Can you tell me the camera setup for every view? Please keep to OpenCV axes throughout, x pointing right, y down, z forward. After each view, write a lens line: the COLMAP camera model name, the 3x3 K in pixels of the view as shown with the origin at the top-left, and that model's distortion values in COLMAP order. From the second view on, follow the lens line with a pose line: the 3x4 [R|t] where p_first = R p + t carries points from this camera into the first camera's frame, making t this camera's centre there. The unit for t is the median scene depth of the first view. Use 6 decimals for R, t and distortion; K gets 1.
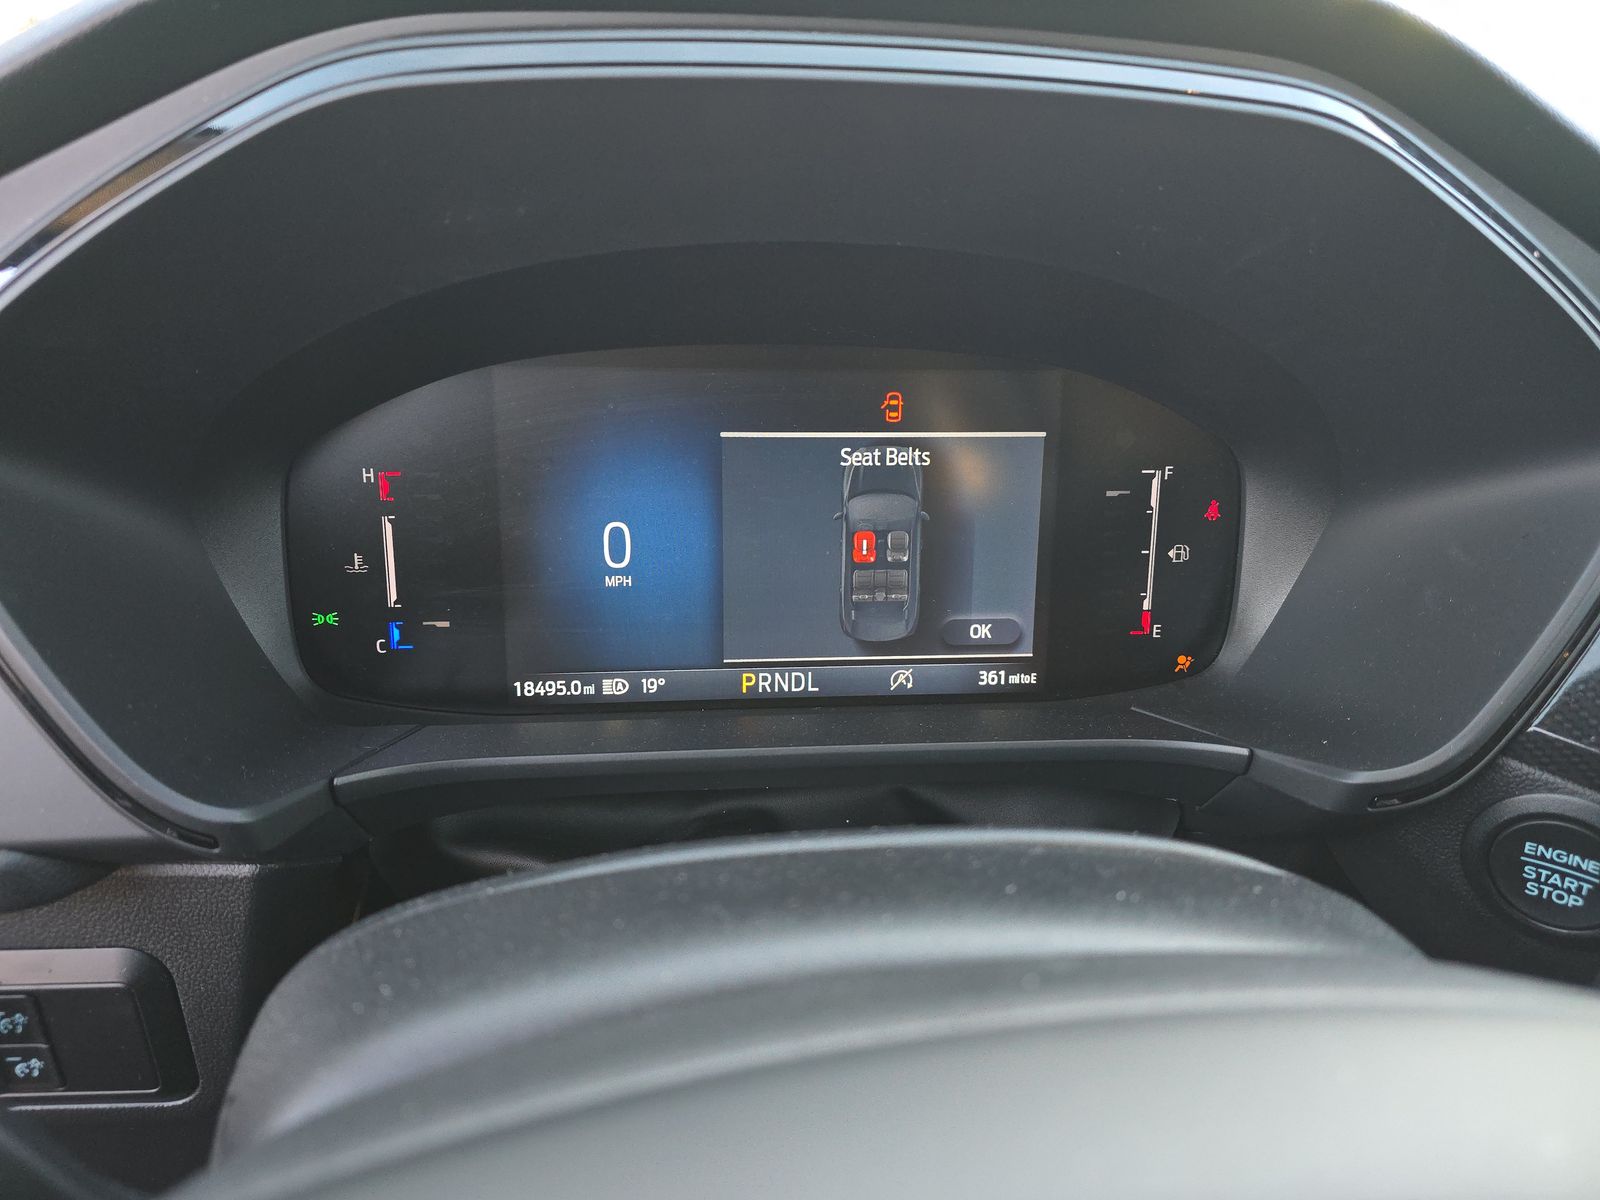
lens RADIAL K [[1071.2, 0, 800.0], [0, 1071.2, 600.0], [0, 0, 1]] dist [0.028813, -0.001756]
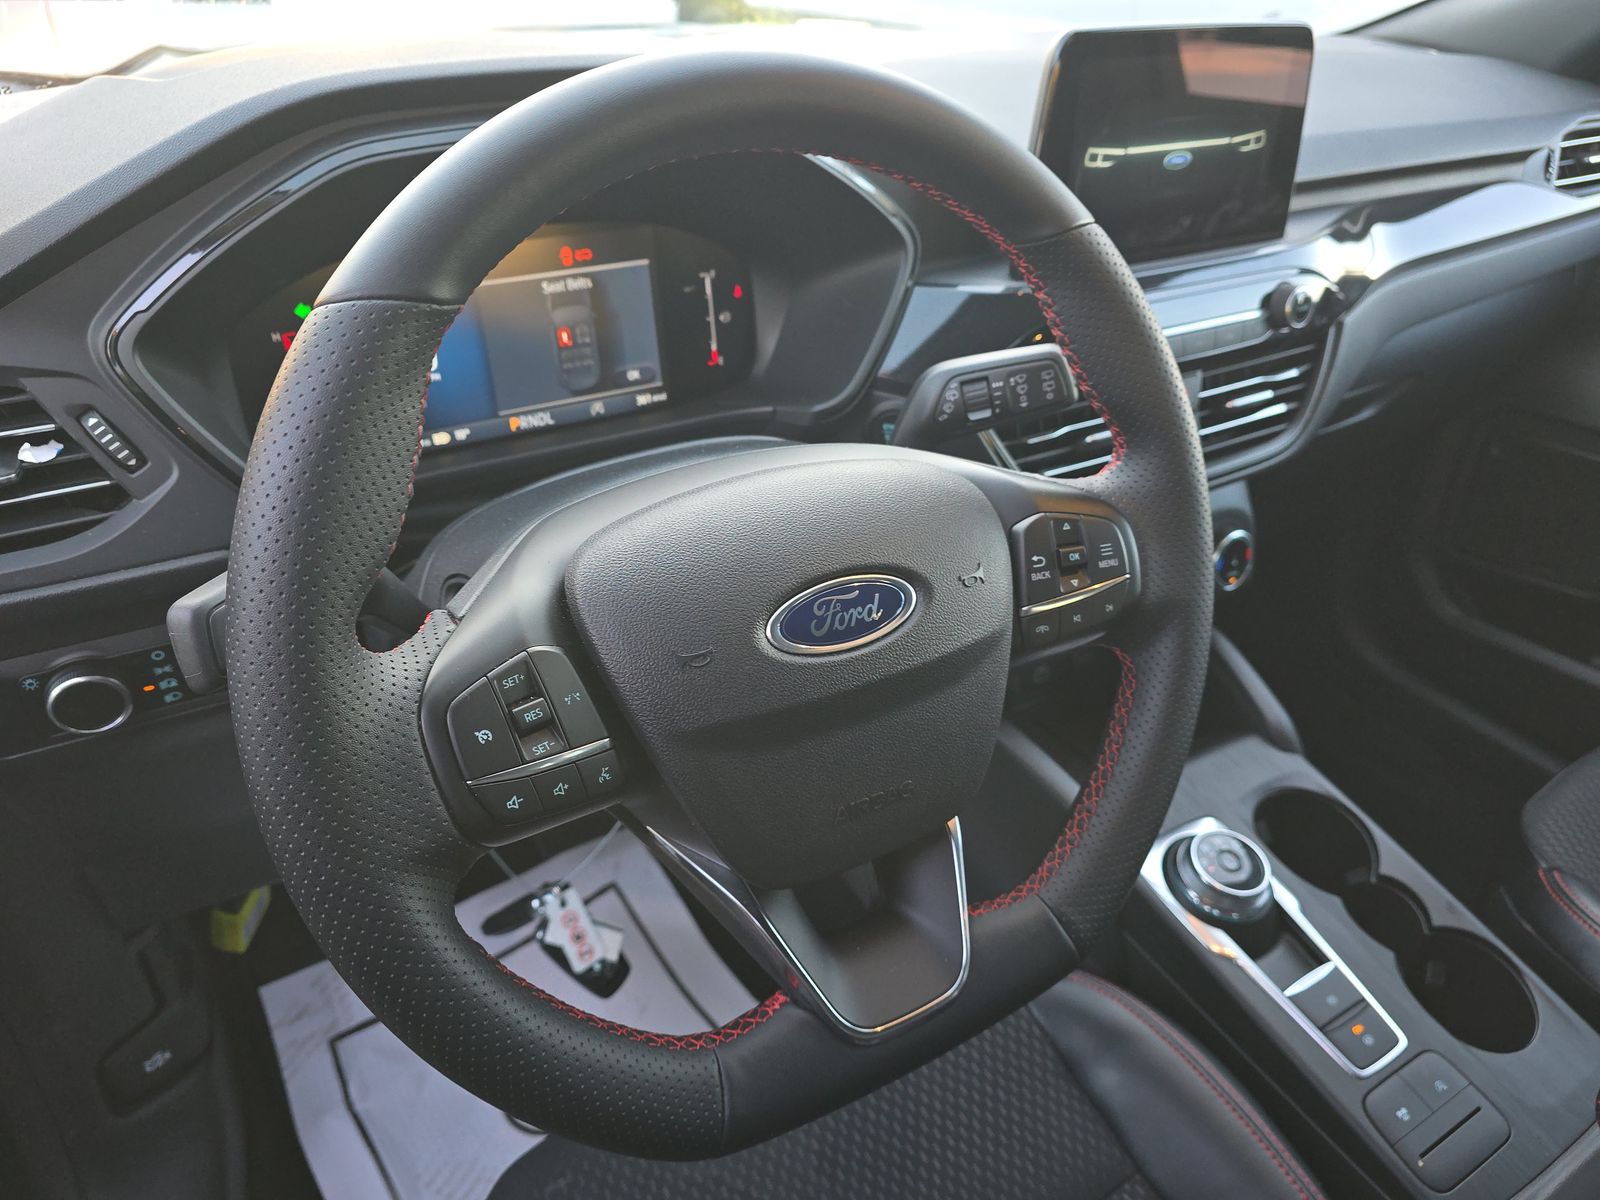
lens RADIAL K [[1071.2, 0, 800.0], [0, 1071.2, 600.0], [0, 0, 1]] dist [0.028813, -0.001756]
pose [[0.901863, -0.236032, 0.361844, -0.341145], [0.164252, 0.961998, 0.218131, 0.046963], [-0.399579, -0.137290, 0.906360, -0.865260]]
